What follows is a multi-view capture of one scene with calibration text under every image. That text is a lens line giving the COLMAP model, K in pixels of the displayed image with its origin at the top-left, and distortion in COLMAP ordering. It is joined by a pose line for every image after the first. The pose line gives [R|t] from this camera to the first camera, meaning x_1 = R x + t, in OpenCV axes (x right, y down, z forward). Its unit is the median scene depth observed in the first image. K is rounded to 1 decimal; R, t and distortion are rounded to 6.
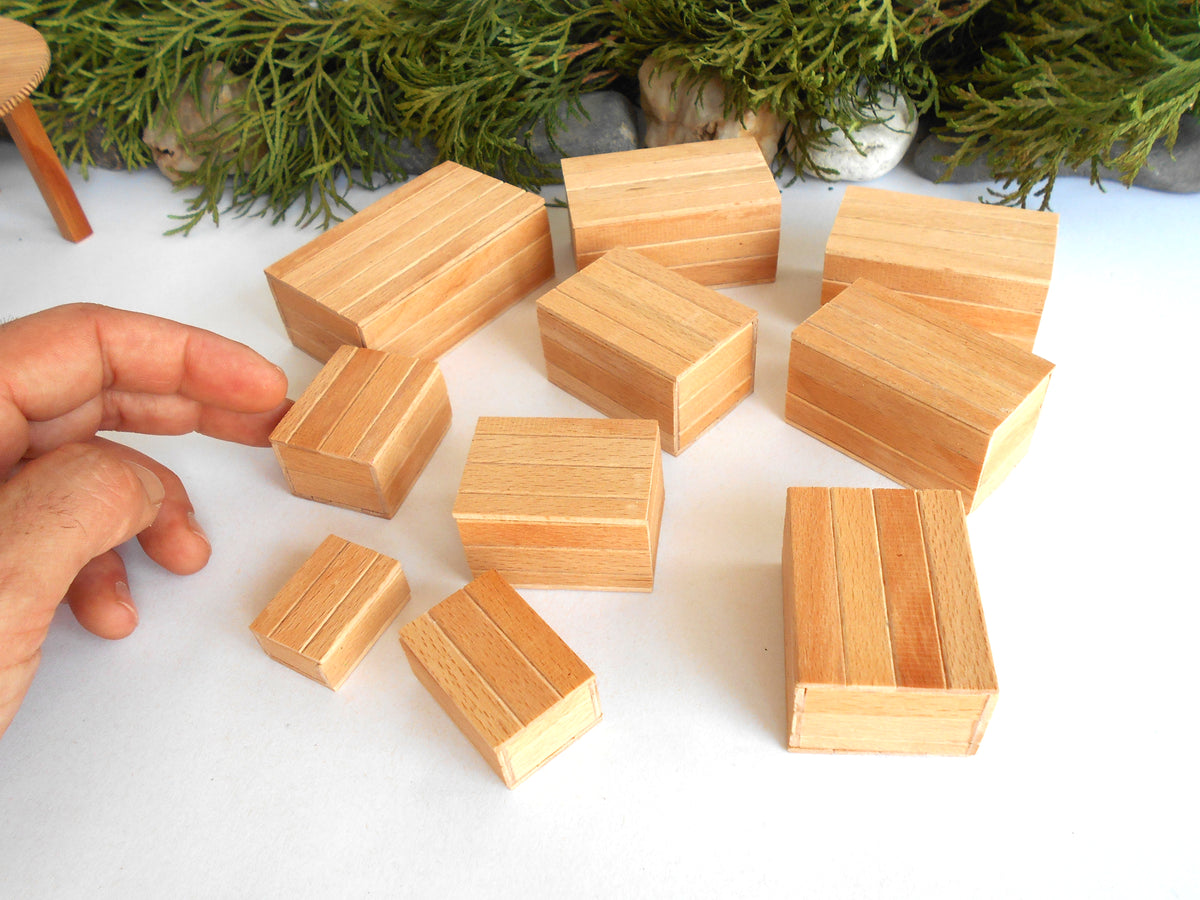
lens RADIAL K [[1042.0, 0, 600.6], [0, 1042.0, 437.2], [0, 0, 1]] dist [-0.025571, 0.036115]
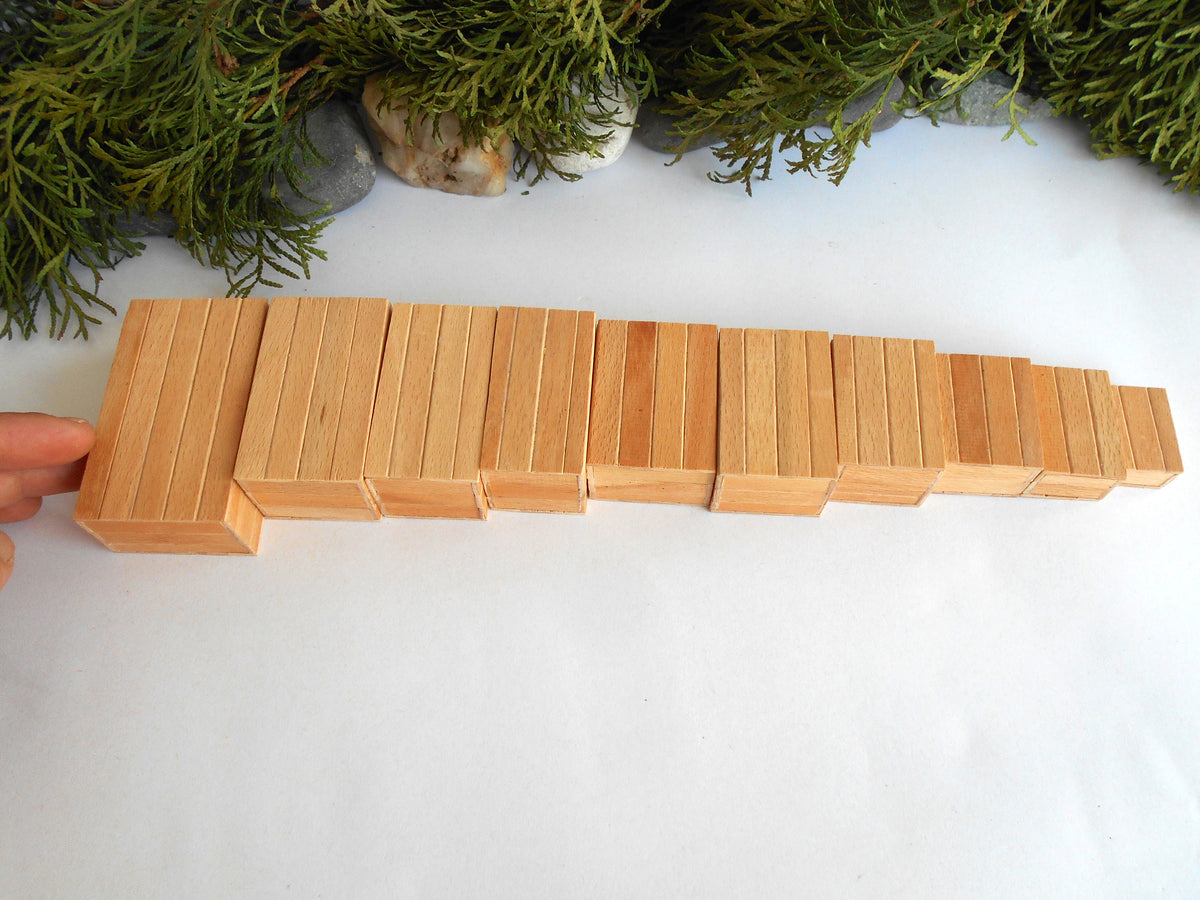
lens RADIAL K [[1042.0, 0, 603.6], [0, 1042.0, 452.9], [0, 0, 1]] dist [-0.025571, 0.036115]
pose [[0.937869, -0.270080, 0.217849, -0.052903], [0.191909, 0.926802, 0.322815, -0.313361], [-0.289088, -0.260951, 0.921050, -0.051049]]
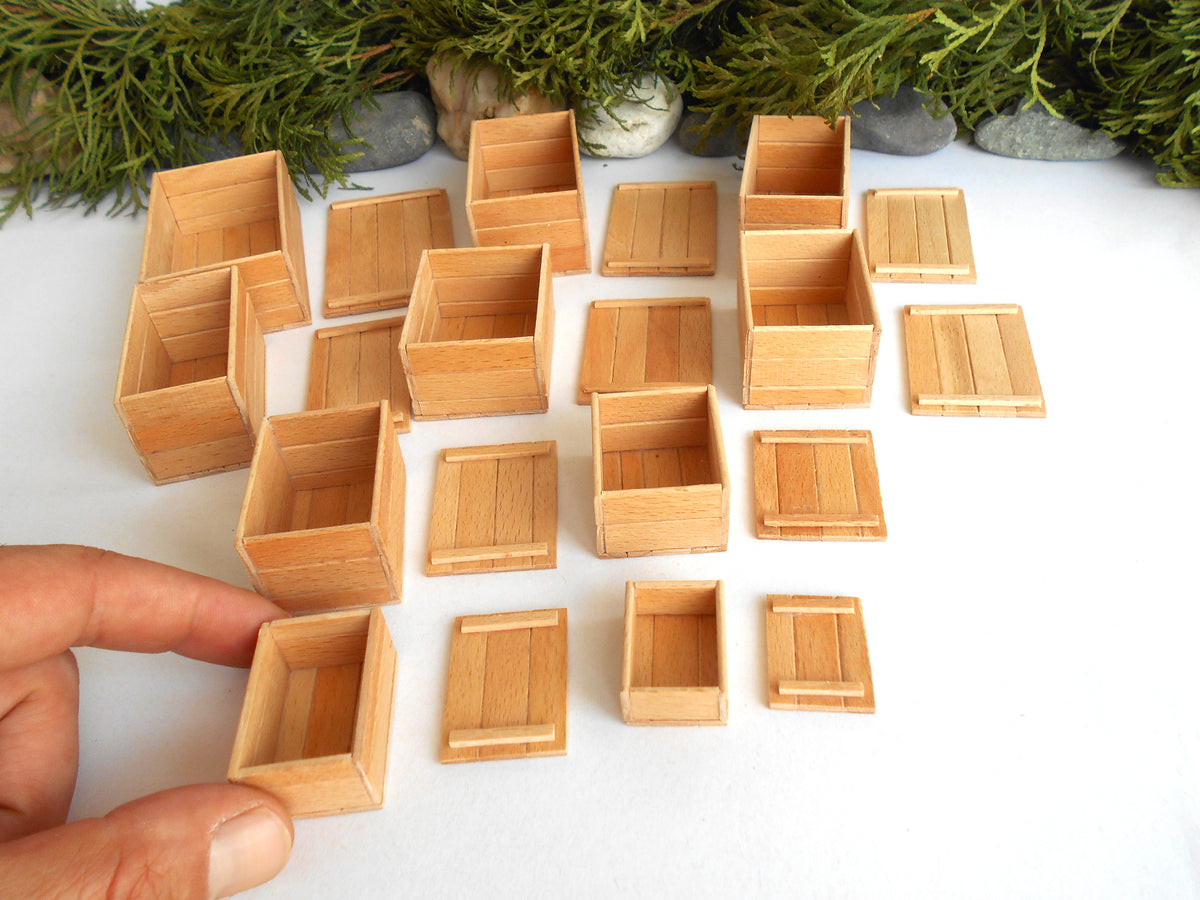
lens RADIAL K [[1042.0, 0, 600.3], [0, 1042.0, 442.9], [0, 0, 1]] dist [-0.025571, 0.036115]
pose [[0.997403, -0.042901, 0.057857, 0.138596], [0.047384, 0.995789, -0.078479, 0.134682], [-0.054247, 0.081017, 0.995235, -0.061622]]
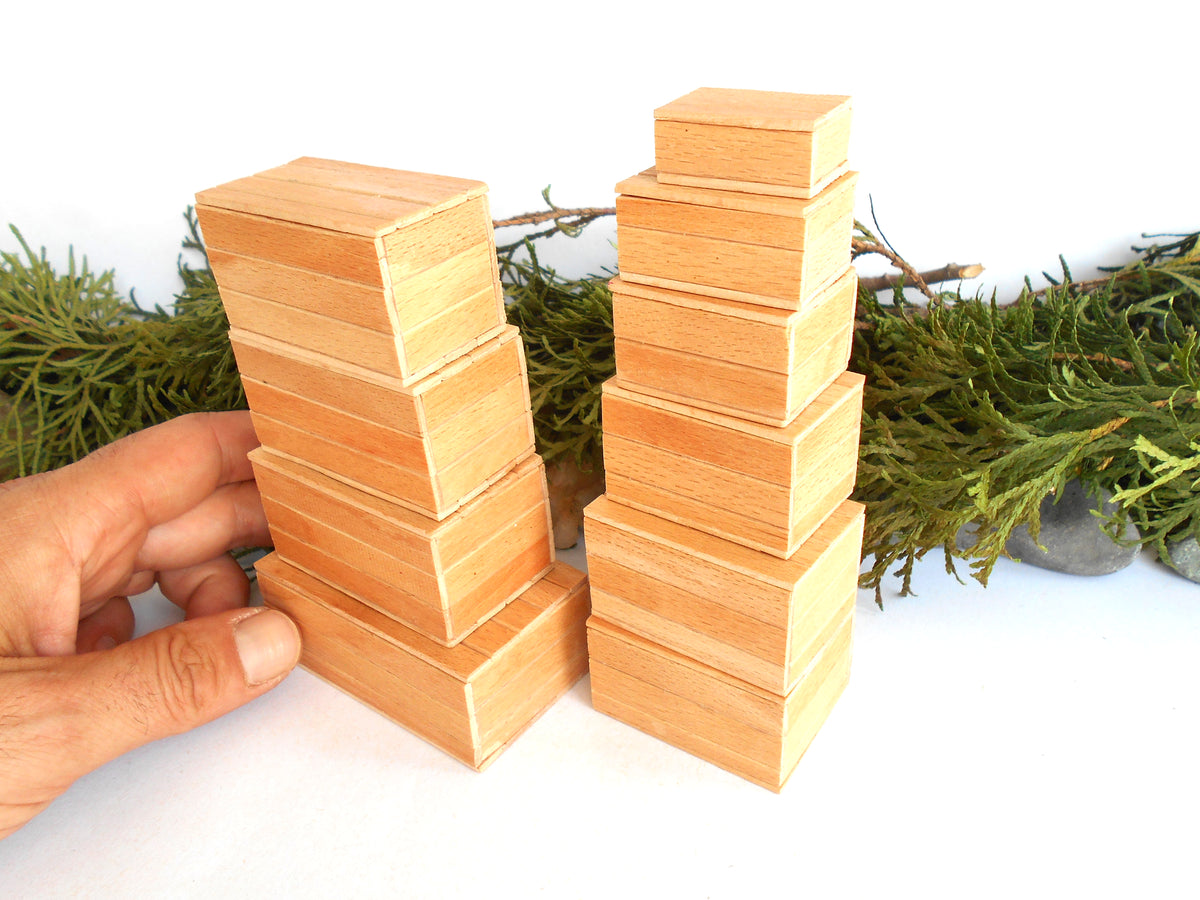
lens RADIAL K [[1042.0, 0, 593.7], [0, 1042.0, 440.0], [0, 0, 1]] dist [-0.025571, 0.036115]
pose [[0.999148, 0.027712, -0.030588, 0.188447], [-0.034493, 0.967612, -0.250075, -0.113720], [0.022667, 0.250917, 0.967743, 0.165527]]
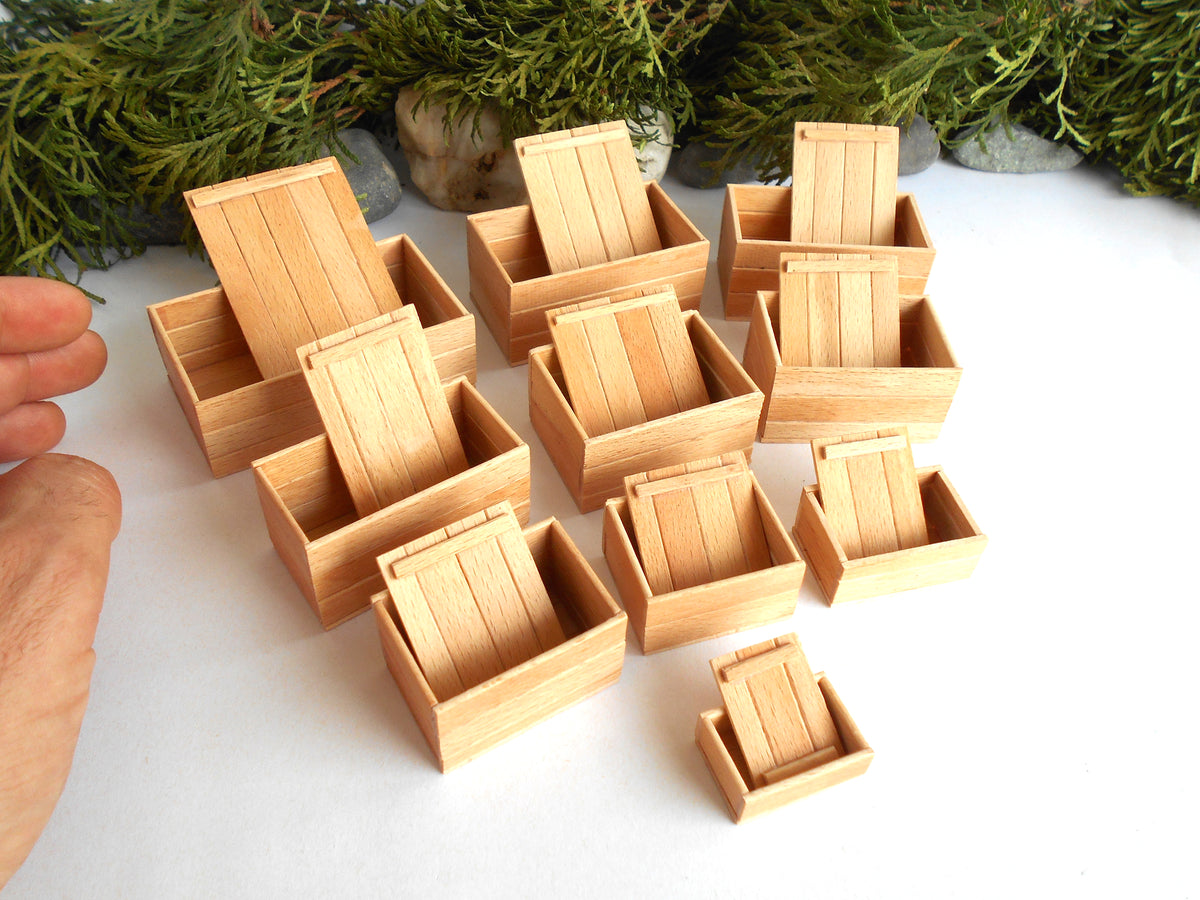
lens RADIAL K [[1042.0, 0, 598.7], [0, 1042.0, 442.3], [0, 0, 1]] dist [-0.025571, 0.036115]
pose [[0.912805, -0.193959, 0.359398, -0.190177], [0.196733, 0.980021, 0.029231, -0.047118], [-0.357887, 0.044023, 0.932727, 0.076918]]
